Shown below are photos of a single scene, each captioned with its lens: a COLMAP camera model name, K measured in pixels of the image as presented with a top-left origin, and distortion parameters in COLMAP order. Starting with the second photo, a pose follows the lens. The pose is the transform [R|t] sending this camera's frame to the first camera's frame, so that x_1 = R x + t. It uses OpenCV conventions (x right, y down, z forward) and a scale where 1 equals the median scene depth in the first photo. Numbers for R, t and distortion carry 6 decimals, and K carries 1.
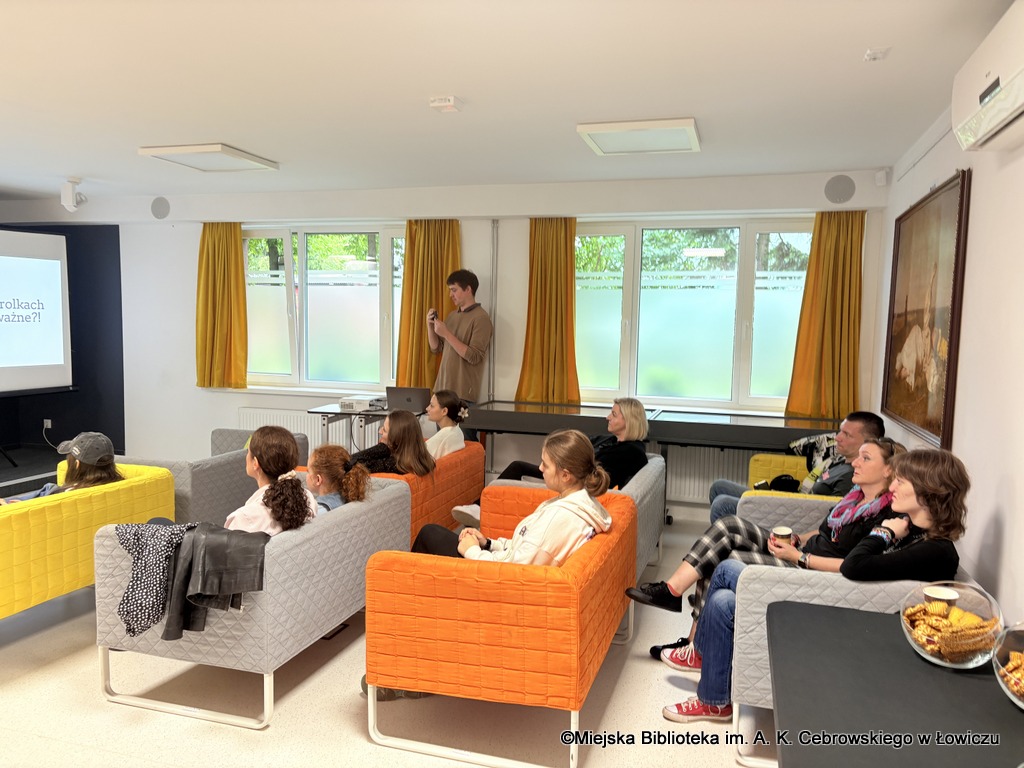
lens RADIAL K [[771.8, 0, 522.5], [0, 771.8, 390.9], [0, 0, 1]] dist [0.057330, -0.062294]
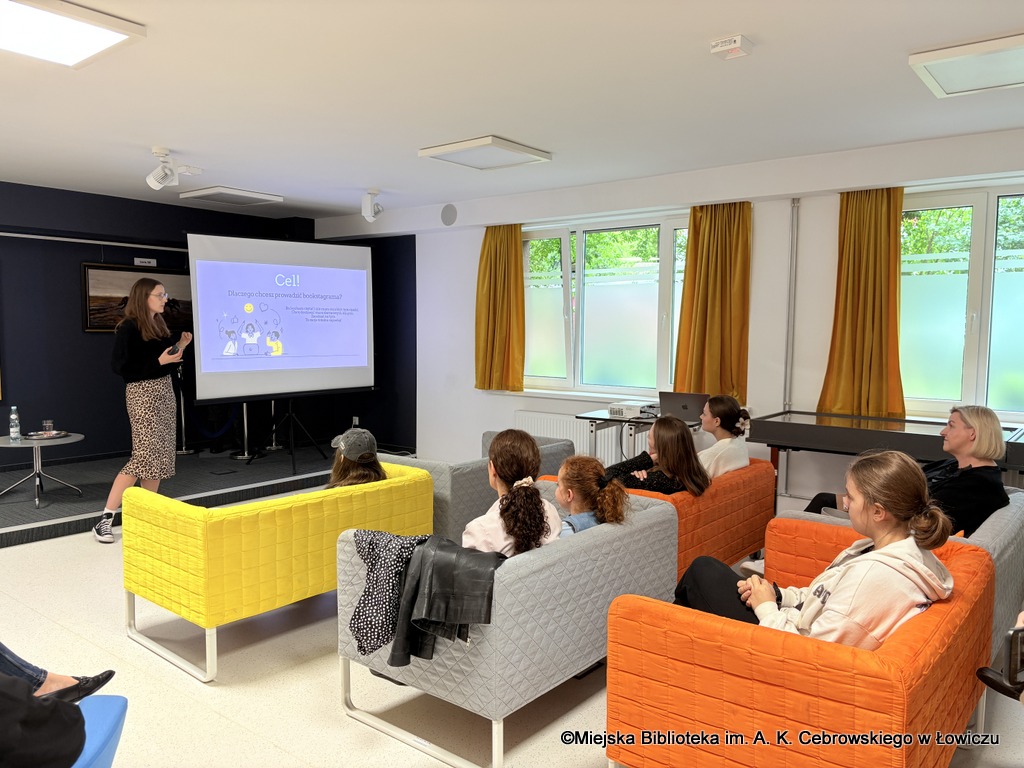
lens RADIAL K [[771.8, 0, 512.5], [0, 771.8, 388.2], [0, 0, 1]] dist [0.057330, -0.062294]
pose [[0.925653, 0.016757, -0.378003, 0.004783], [-0.021894, 0.999717, -0.009297, 0.003071], [0.377740, 0.016881, 0.925758, 0.141833]]
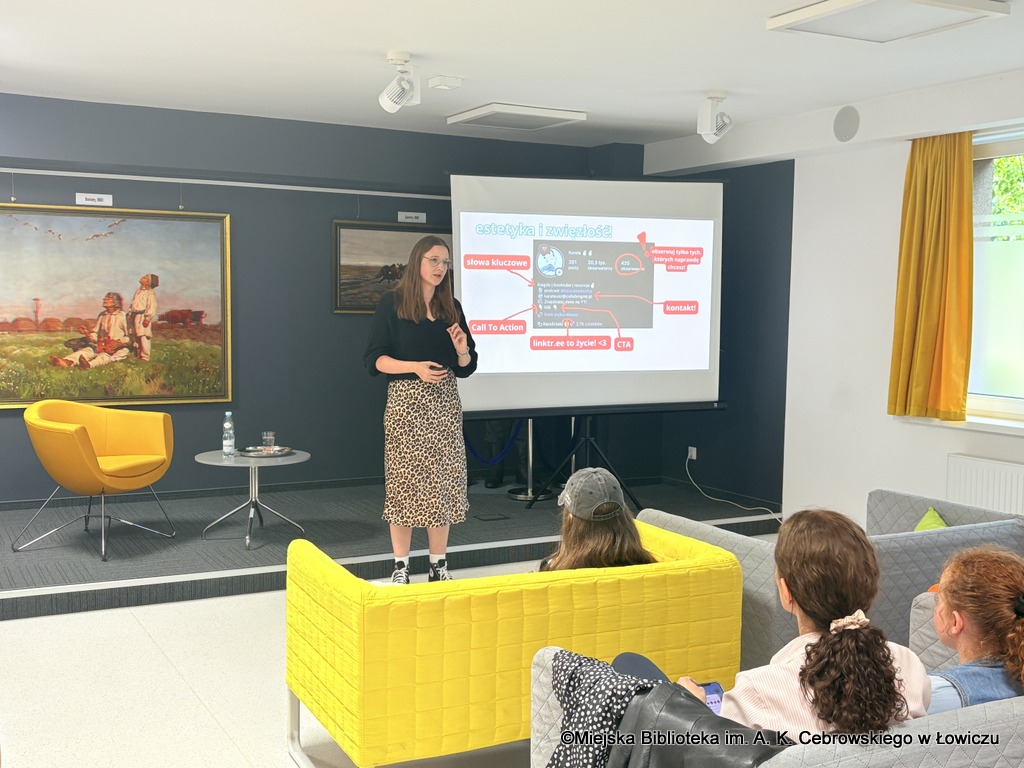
lens RADIAL K [[1151.2, 0, 517.2], [0, 1151.2, 395.0], [0, 0, 1]] dist [0.039685, 0.000000]
pose [[0.698729, 0.047537, -0.713805, 0.036136], [-0.061040, 0.998113, 0.006721, -0.013179], [0.712778, 0.038874, 0.700312, 0.271135]]
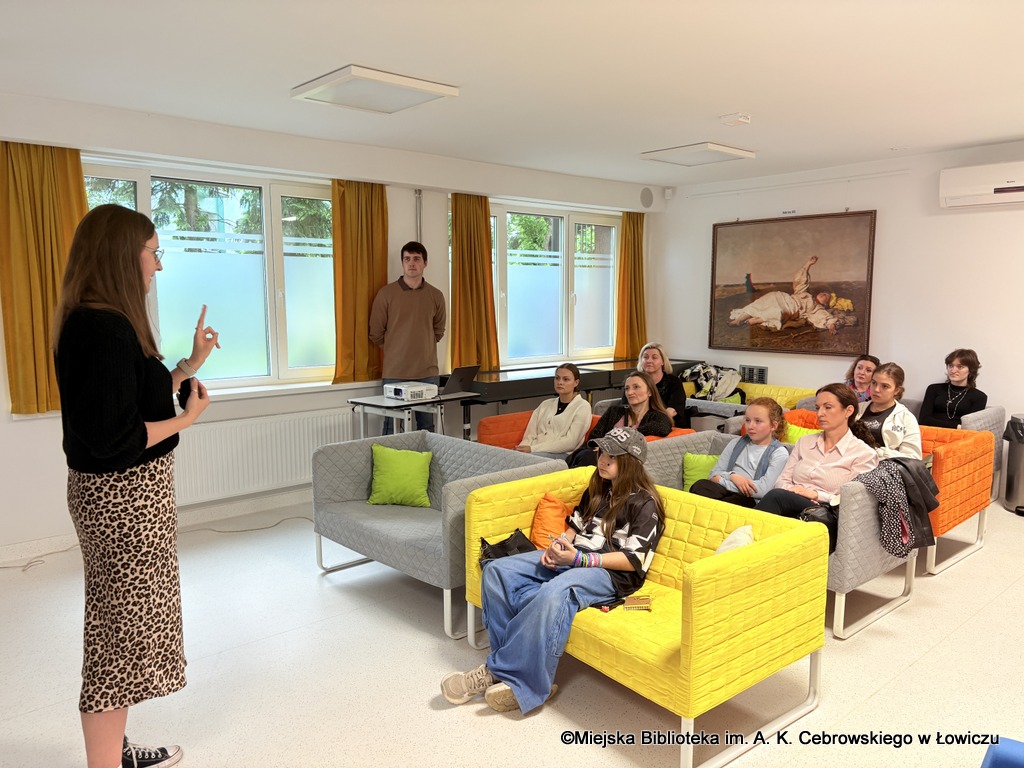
lens RADIAL K [[771.8, 0, 512.4], [0, 771.8, 385.6], [0, 0, 1]] dist [0.057330, -0.062294]
pose [[0.514515, -0.122445, 0.848694, -1.232637], [0.087480, 0.992083, 0.090098, -0.084076], [-0.853007, 0.027887, 0.521153, 0.605539]]
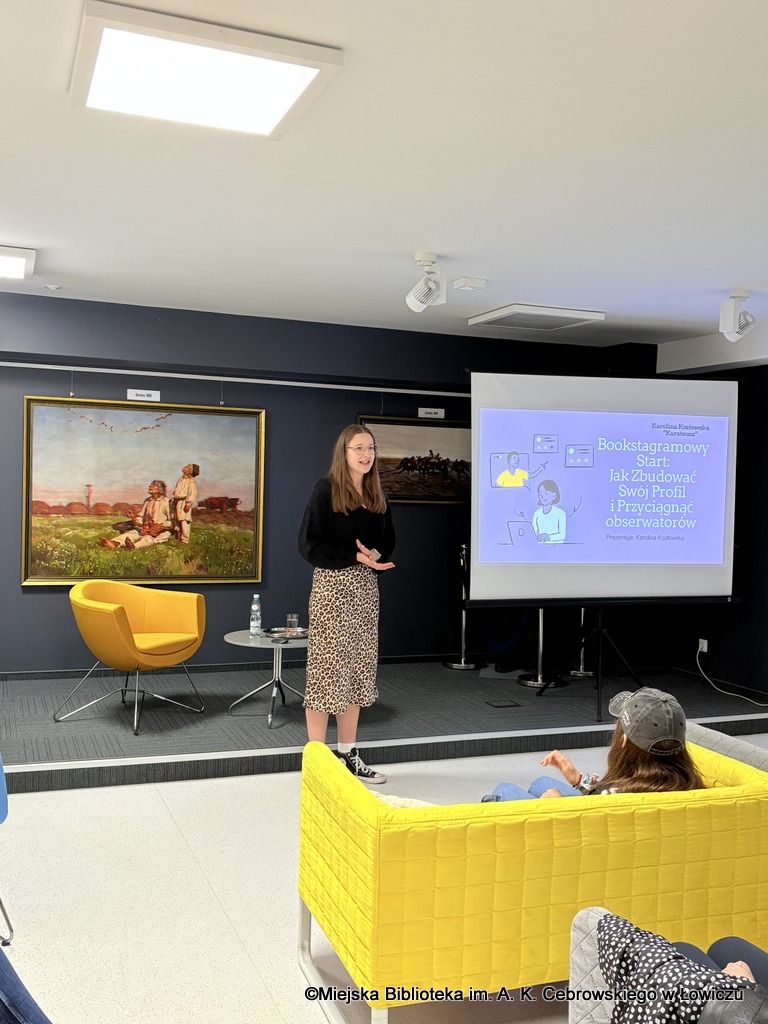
lens RADIAL K [[1015.0, 0, 393.0], [0, 1015.0, 518.3], [0, 0, 1]] dist [0.031284, 0.000000]
pose [[0.605867, 0.024269, -0.795196, -0.070437], [-0.085286, 0.995756, -0.034591, -0.029814], [0.790981, 0.088777, 0.605365, 0.346374]]
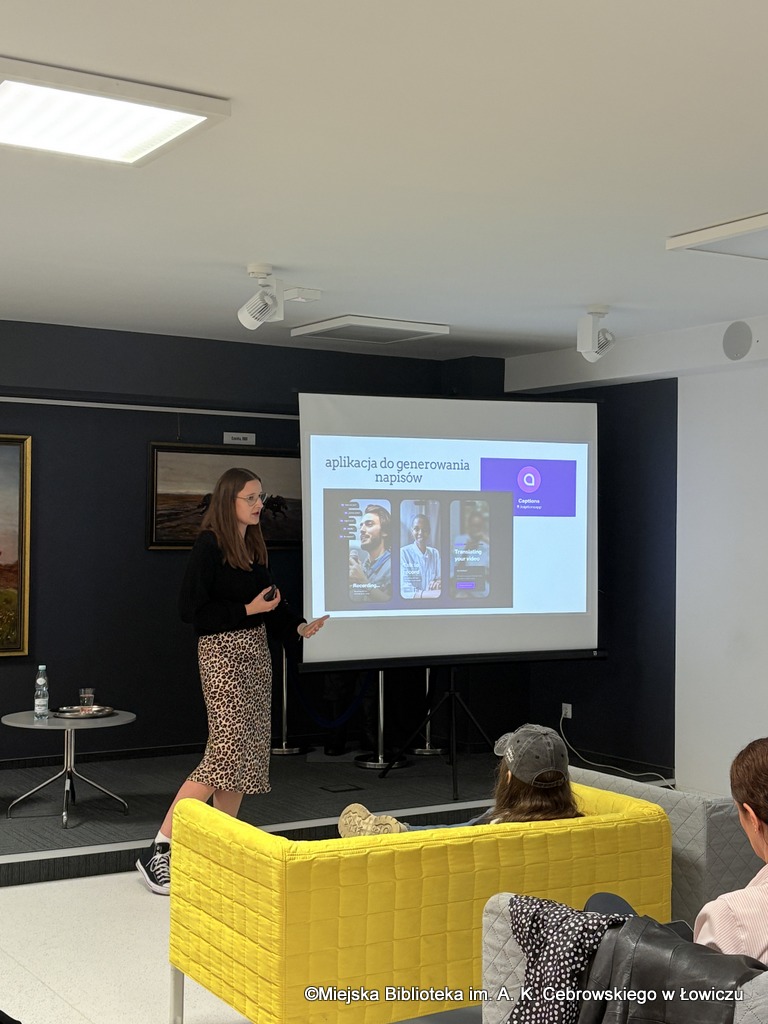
lens RADIAL K [[1445.1, 0, 399.1], [0, 1445.1, 506.8], [0, 0, 1]] dist [0.082007, 0.000000]
pose [[0.747413, -0.024917, -0.663892, 0.079968], [-0.053222, 0.993839, -0.097217, 0.001505], [0.662224, 0.107995, 0.741482, 0.106057]]
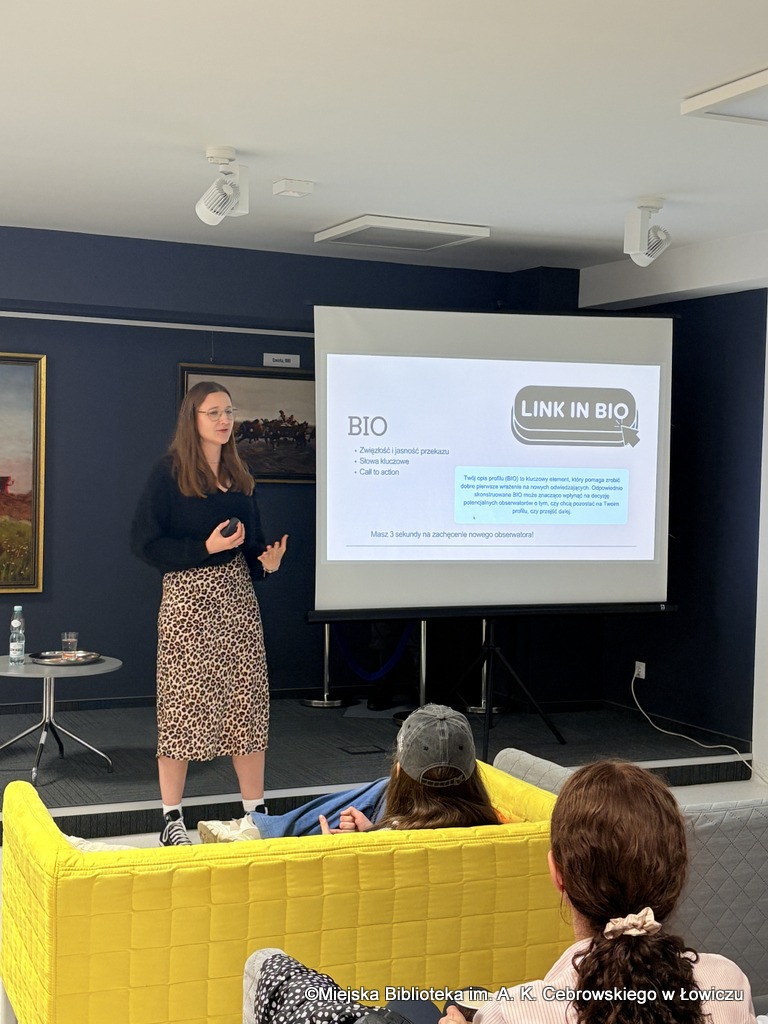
lens RADIAL K [[1445.1, 0, 397.7], [0, 1445.1, 506.1], [0, 0, 1]] dist [0.082007, 0.000000]
pose [[0.647677, 0.016652, -0.761733, 0.069770], [-0.077057, 0.996067, -0.043745, -0.023831], [0.758009, 0.087029, 0.646412, 0.381326]]
